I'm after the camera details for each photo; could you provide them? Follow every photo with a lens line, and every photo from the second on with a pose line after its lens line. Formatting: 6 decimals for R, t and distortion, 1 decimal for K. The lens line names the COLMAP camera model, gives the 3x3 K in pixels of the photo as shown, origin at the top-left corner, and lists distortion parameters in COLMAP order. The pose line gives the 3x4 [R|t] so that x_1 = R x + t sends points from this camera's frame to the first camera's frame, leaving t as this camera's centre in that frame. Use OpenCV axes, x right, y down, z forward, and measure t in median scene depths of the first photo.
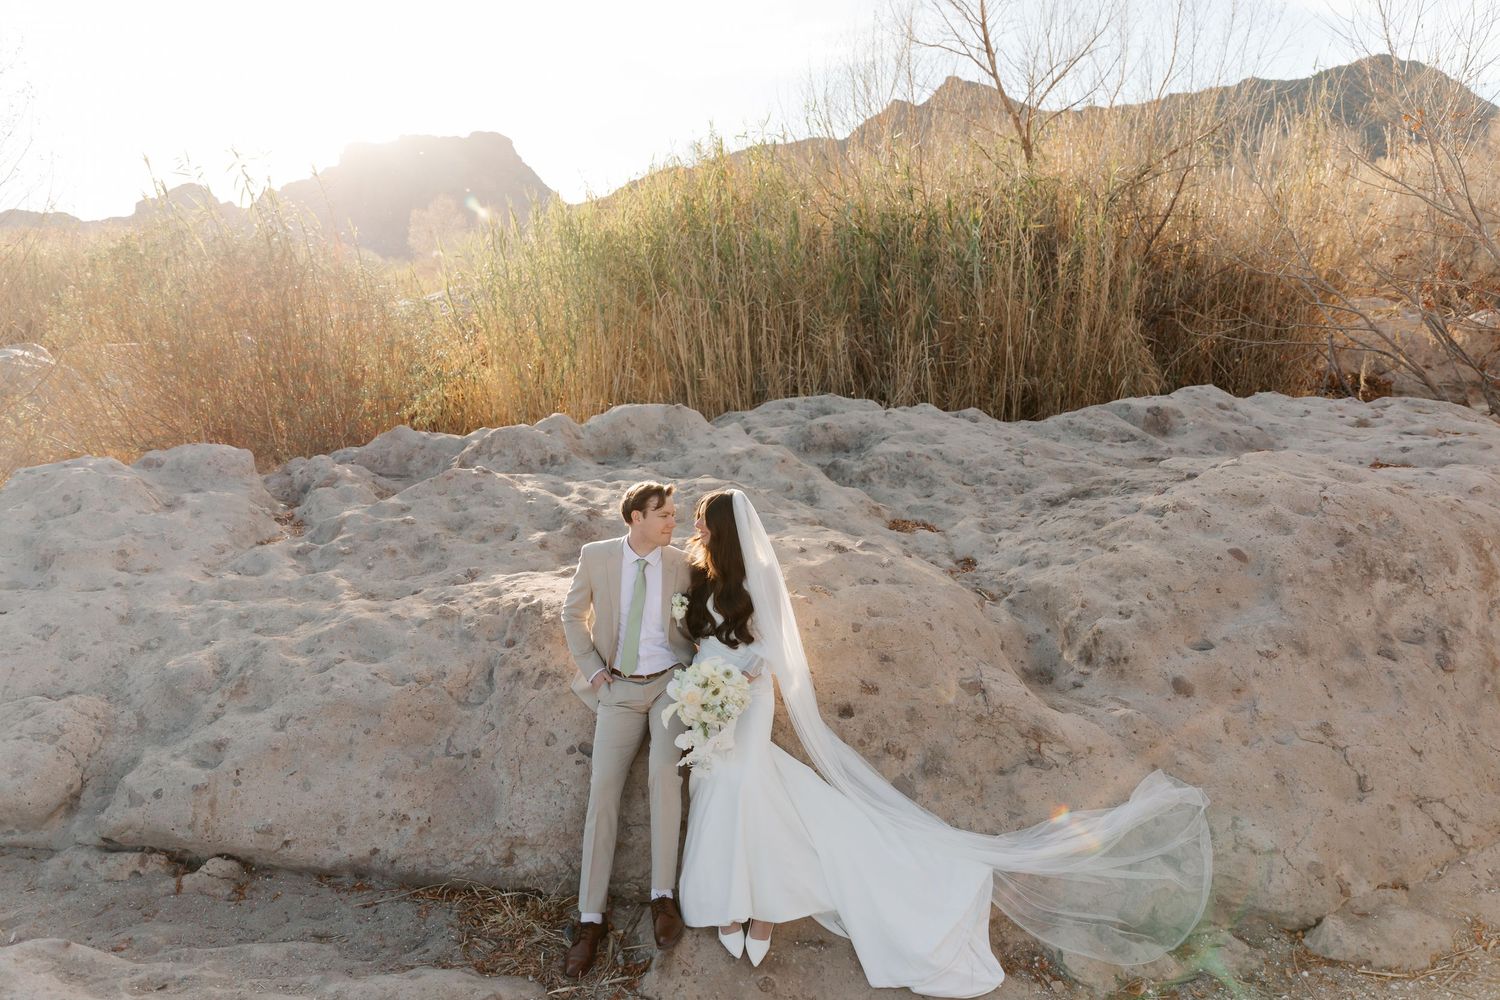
lens RADIAL K [[1016.4, 0, 750.0], [0, 1016.4, 500.0], [0, 0, 1]] dist [0.015038, -0.005499]
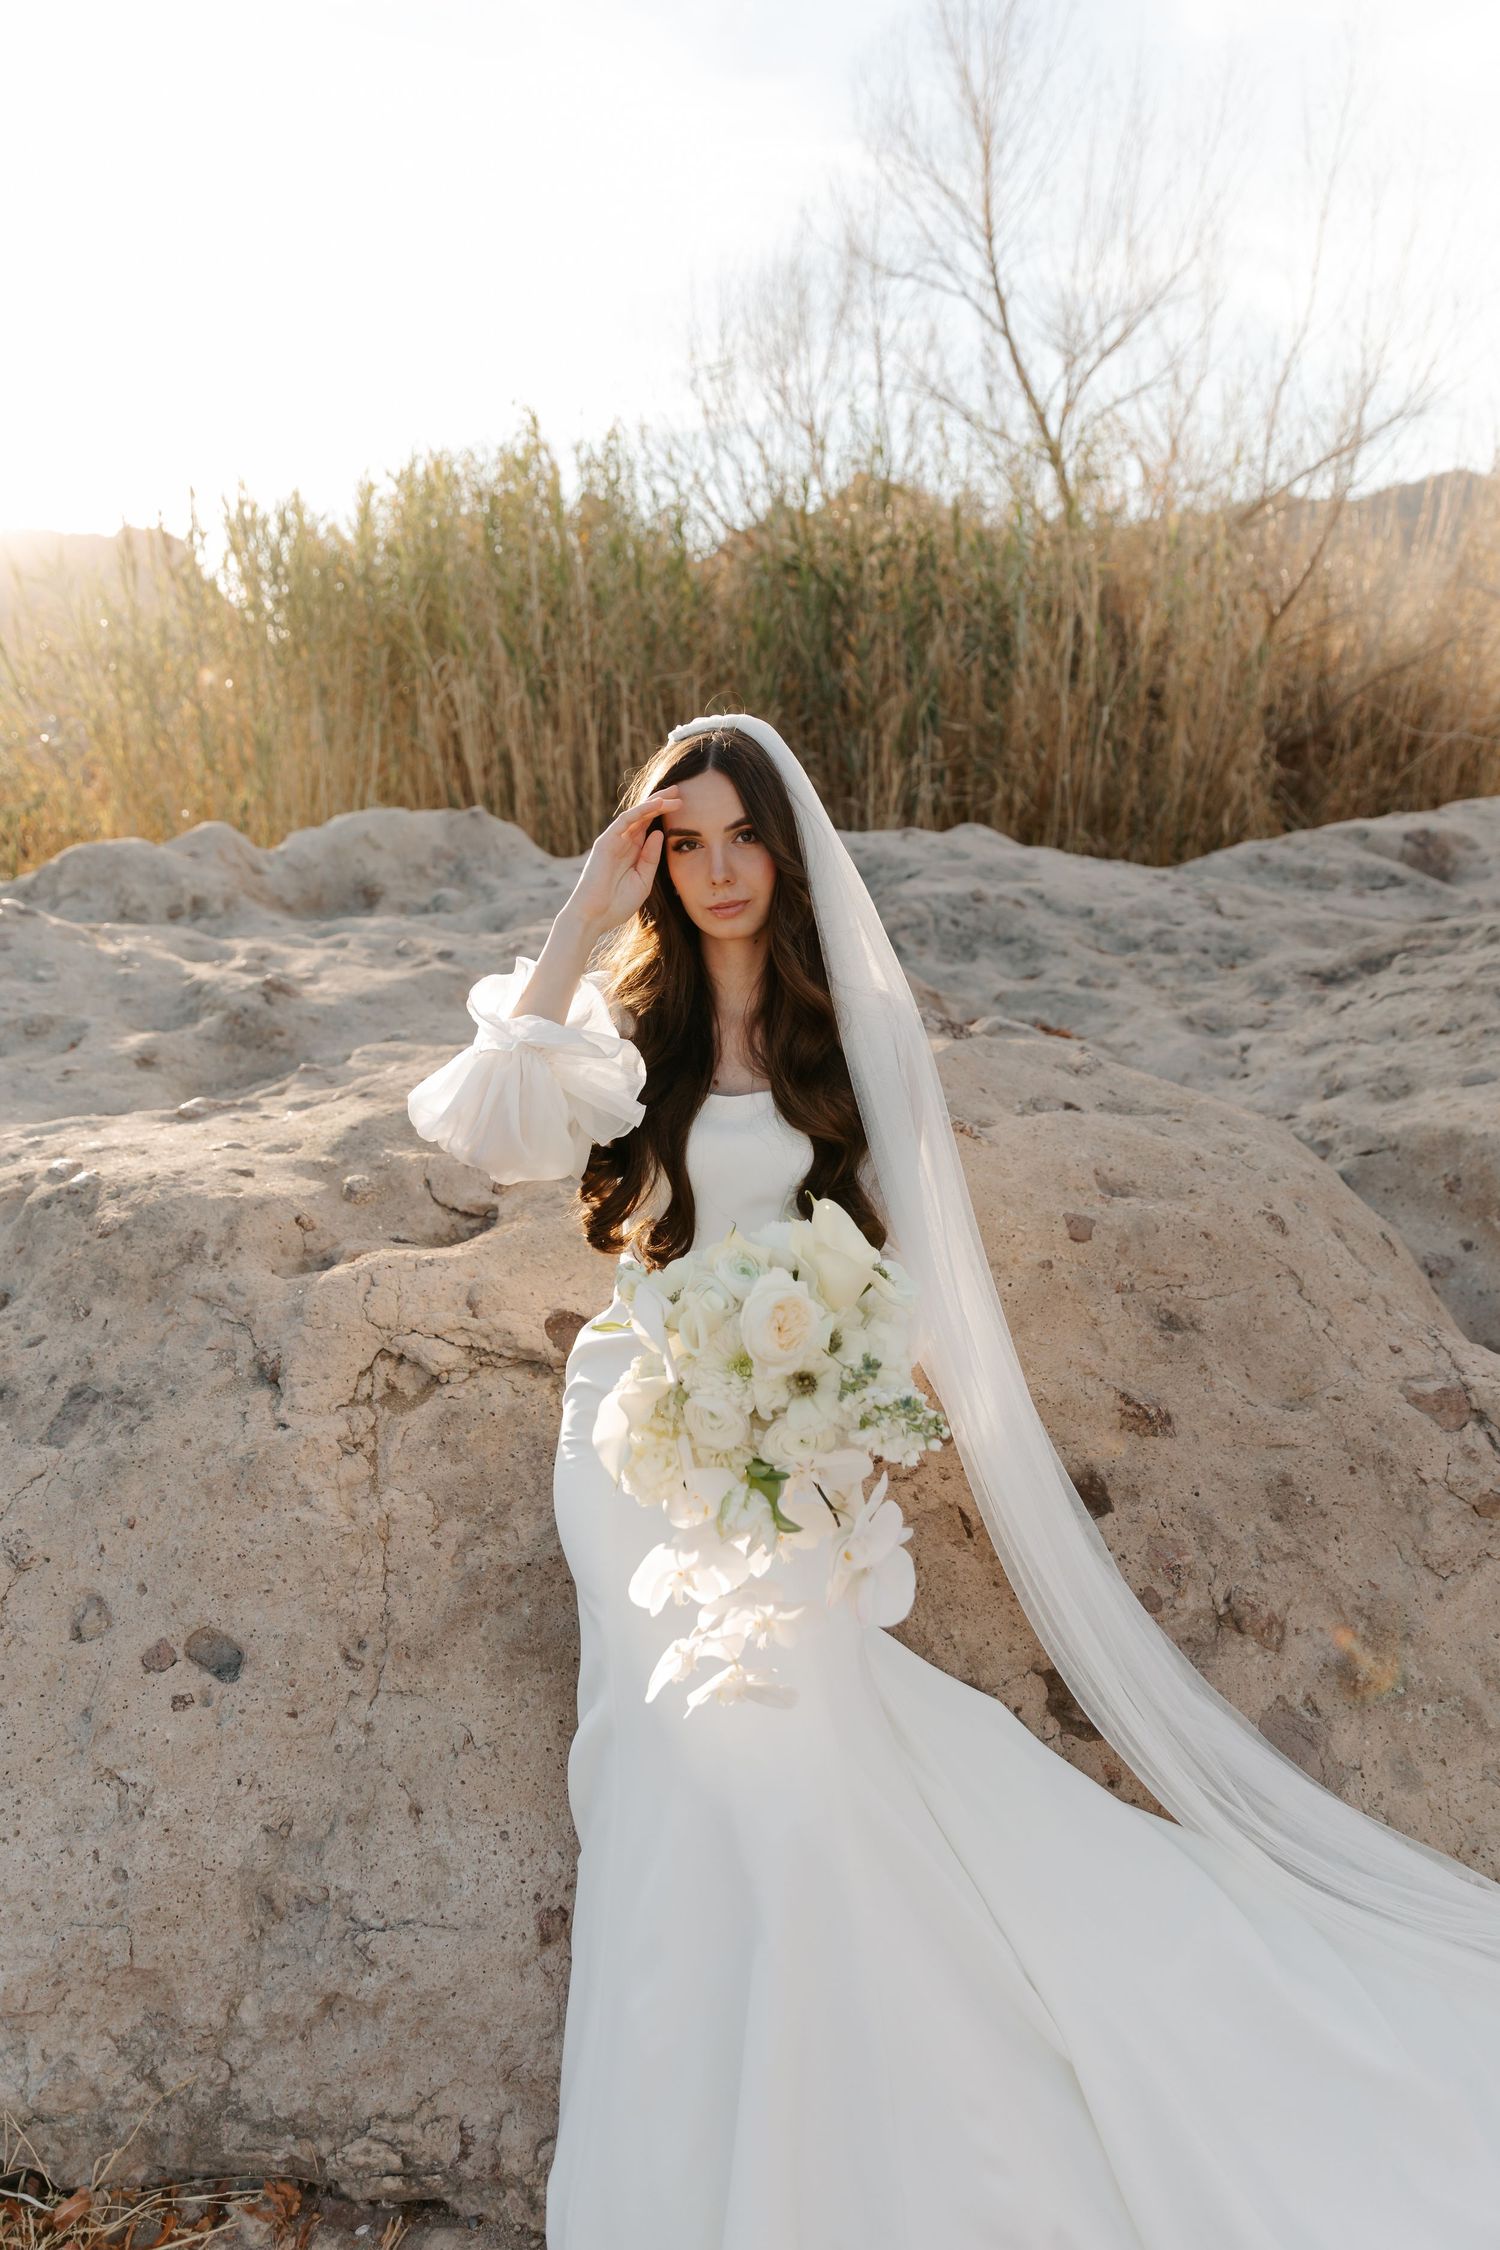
lens RADIAL K [[1524.6, 0, 750.0], [0, 1524.6, 1125.0], [0, 0, 1]] dist [0.015038, -0.005499]
pose [[0.992609, -0.003906, 0.121291, -0.037903], [0.001947, 0.999866, 0.016267, 0.054592], [-0.121339, -0.015911, 0.992484, 0.343642]]
